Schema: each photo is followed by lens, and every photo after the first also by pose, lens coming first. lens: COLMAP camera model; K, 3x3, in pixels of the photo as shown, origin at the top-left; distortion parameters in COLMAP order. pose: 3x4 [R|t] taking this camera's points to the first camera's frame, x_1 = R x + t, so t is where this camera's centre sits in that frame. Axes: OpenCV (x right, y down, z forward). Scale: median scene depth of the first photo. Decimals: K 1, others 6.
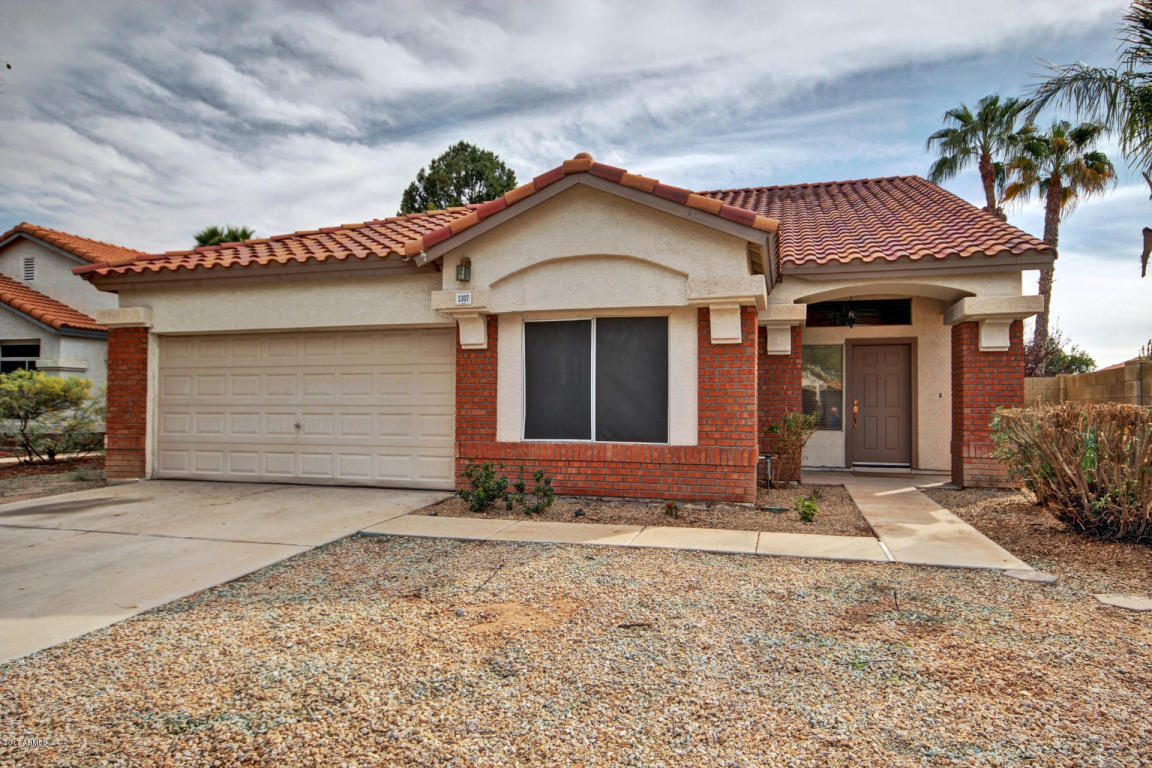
lens RADIAL K [[695.0, 0, 576.0], [0, 695.0, 384.0], [0, 0, 1]] dist [0.008692, 0.001605]
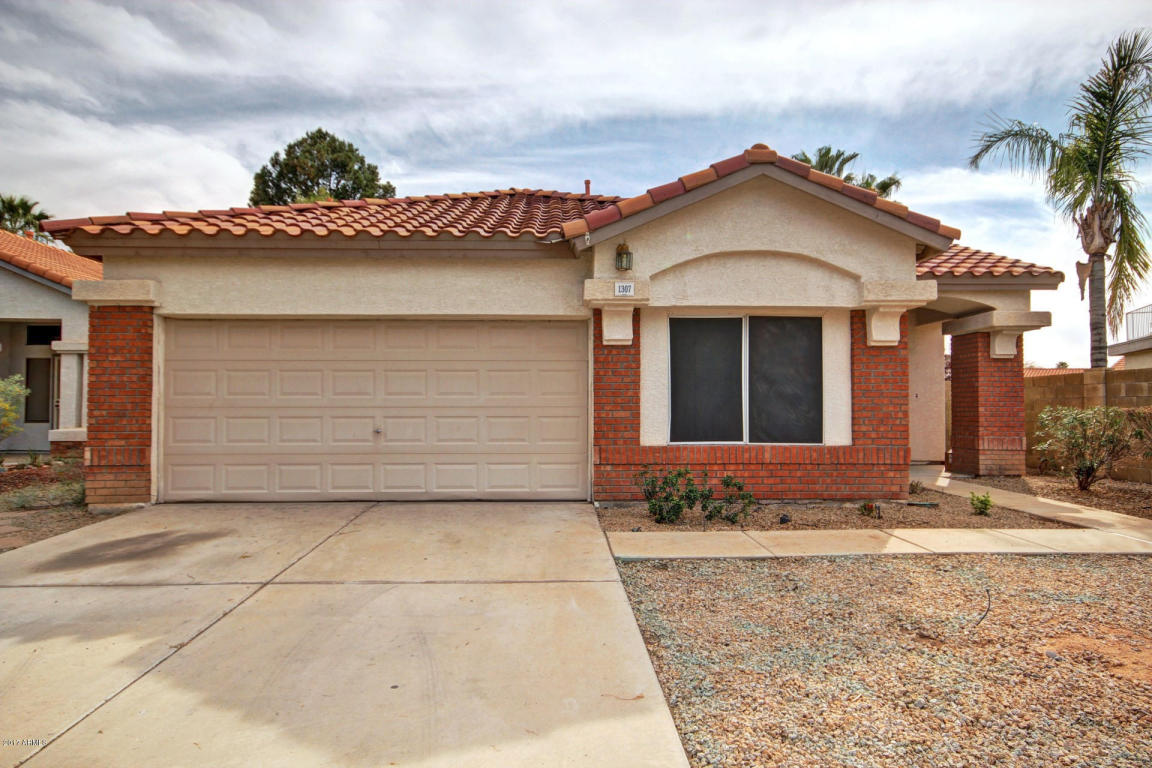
lens RADIAL K [[646.4, 0, 576.0], [0, 646.4, 384.0], [0, 0, 1]] dist [0.009220, 0.001670]
pose [[0.951824, 0.006645, 0.306572, -0.411807], [-0.006522, 0.999978, -0.001426, 0.002362], [-0.306575, -0.000642, 0.951846, 0.183497]]
